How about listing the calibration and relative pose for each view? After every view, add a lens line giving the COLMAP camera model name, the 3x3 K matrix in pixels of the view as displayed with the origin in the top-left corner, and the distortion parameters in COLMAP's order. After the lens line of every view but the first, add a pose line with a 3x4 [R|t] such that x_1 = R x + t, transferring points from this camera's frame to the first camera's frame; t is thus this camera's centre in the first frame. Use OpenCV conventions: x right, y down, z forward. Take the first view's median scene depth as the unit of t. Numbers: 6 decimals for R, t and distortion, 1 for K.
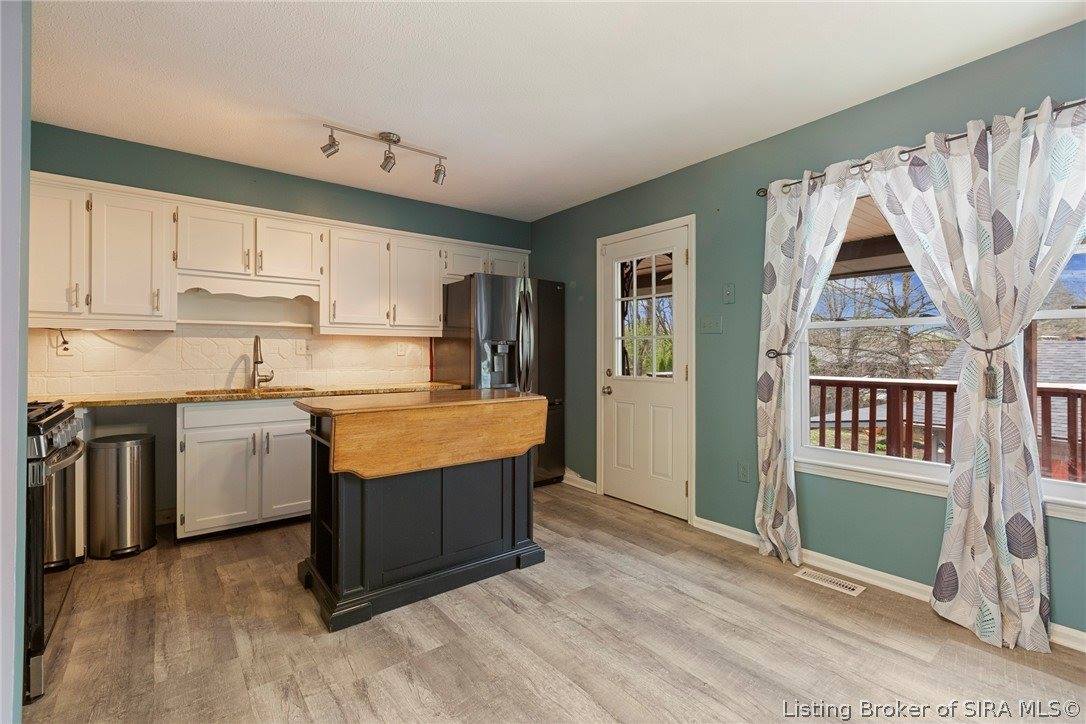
lens RADIAL K [[487.6, 0, 542.9], [0, 487.6, 353.0], [0, 0, 1]] dist [-0.000151, -0.000214]
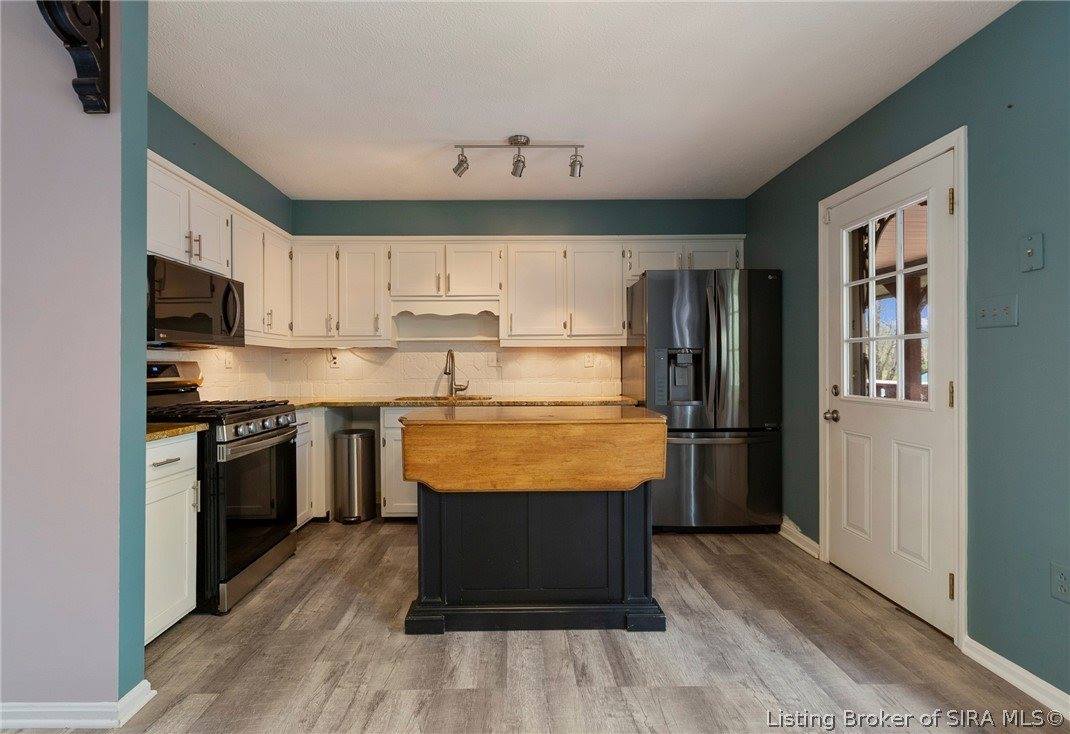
lens RADIAL K [[496.1, 0, 517.9], [0, 496.1, 366.4], [0, 0, 1]] dist [-0.000617, -0.000311]
pose [[0.794749, -0.003741, -0.606927, 0.286736], [0.006714, 0.999974, 0.002628, 0.001666], [0.606902, -0.006164, 0.794753, 0.223446]]
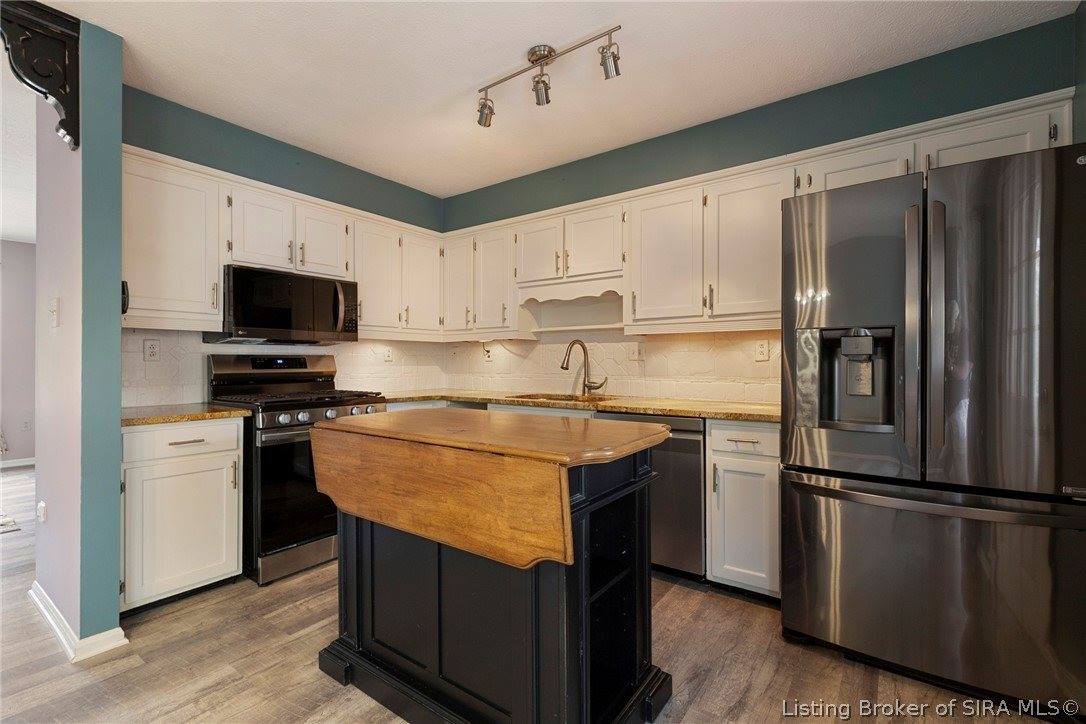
lens RADIAL K [[491.9, 0, 543.0], [0, 491.9, 362.0], [0, 0, 1]] dist [-0.000924, -0.000240]
pose [[0.269879, -0.000421, -0.962894, 0.392835], [0.003988, 0.999992, 0.000681, 0.007876], [0.962886, -0.004024, 0.269878, 0.831344]]
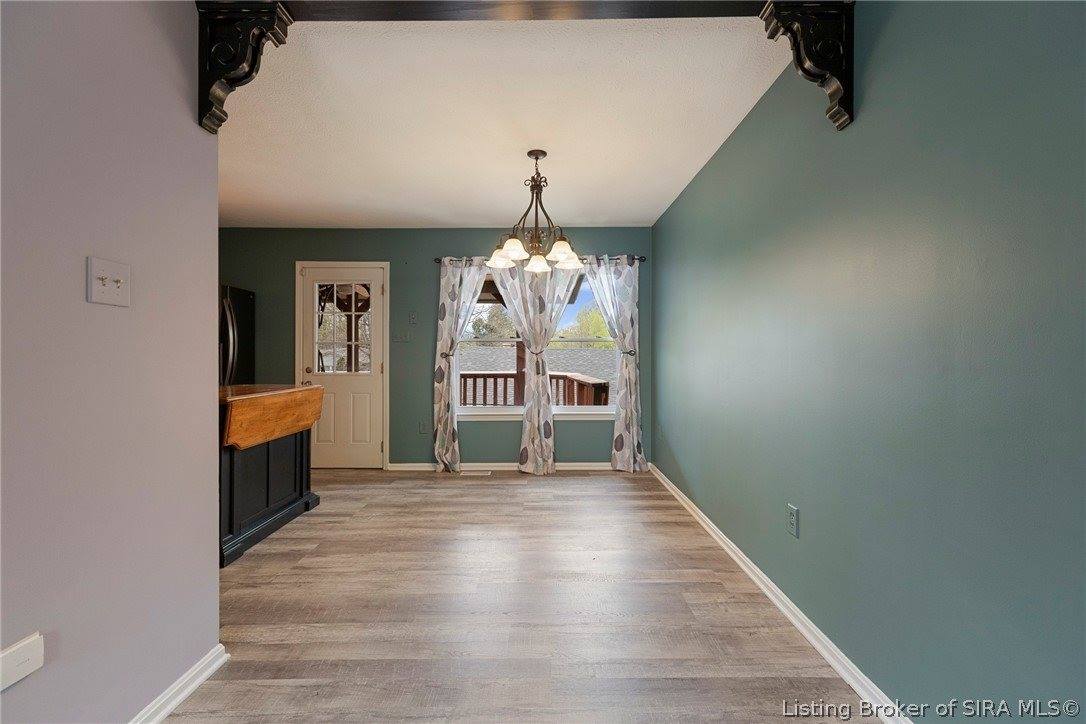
lens RADIAL K [[492.5, 0, 545.1], [0, 492.5, 356.9], [0, 0, 1]] dist [-0.000426, -0.000300]
pose [[0.612923, -0.001978, 0.790140, -0.687455], [-0.001936, 0.999990, 0.004005, -0.000492], [-0.790140, -0.003984, 0.612913, -0.357074]]
